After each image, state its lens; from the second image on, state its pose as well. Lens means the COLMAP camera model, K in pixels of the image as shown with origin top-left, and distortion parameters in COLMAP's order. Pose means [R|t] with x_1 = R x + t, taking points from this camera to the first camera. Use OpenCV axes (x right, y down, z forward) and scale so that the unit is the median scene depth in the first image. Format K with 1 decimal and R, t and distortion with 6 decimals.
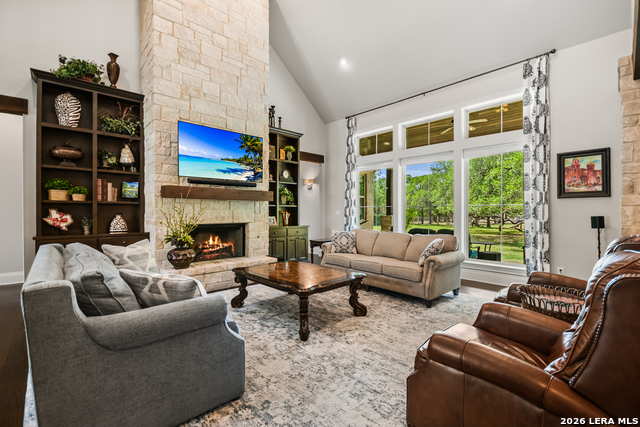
lens RADIAL K [[282.8, 0, 323.5], [0, 282.8, 211.7], [0, 0, 1]] dist [0.002988, -0.000588]
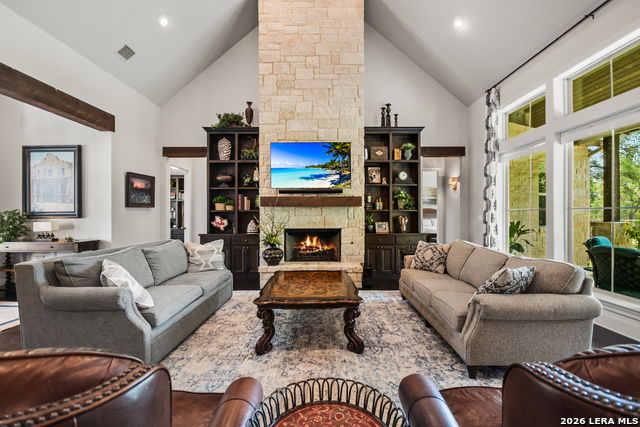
lens RADIAL K [[277.8, 0, 325.4], [0, 277.8, 214.2], [0, 0, 1]] dist [0.007631, -0.009548]
pose [[0.729450, -0.004981, -0.684016, 0.437295], [0.004393, 0.999987, -0.002597, -0.011380], [0.684020, -0.001110, 0.729462, 0.271481]]
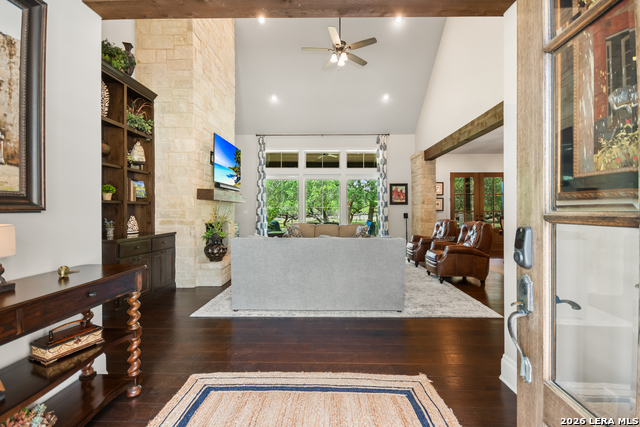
lens RADIAL K [[282.8, 0, 323.5], [0, 282.8, 211.7], [0, 0, 1]] dist [0.002988, -0.000588]
pose [[0.699303, -0.004276, 0.714813, -0.955682], [0.003425, 0.999991, 0.002630, -0.002309], [-0.714817, 0.000609, 0.699311, -0.111314]]
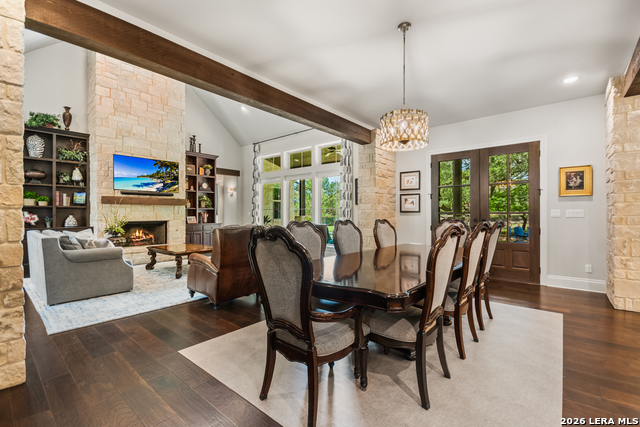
lens RADIAL K [[277.8, 0, 325.4], [0, 277.8, 214.2], [0, 0, 1]] dist [0.007631, -0.009548]
pose [[0.992292, -0.002514, 0.123897, 0.415780], [0.002146, 0.999993, 0.003108, 0.004393], [-0.123903, -0.002819, 0.992290, -0.605671]]
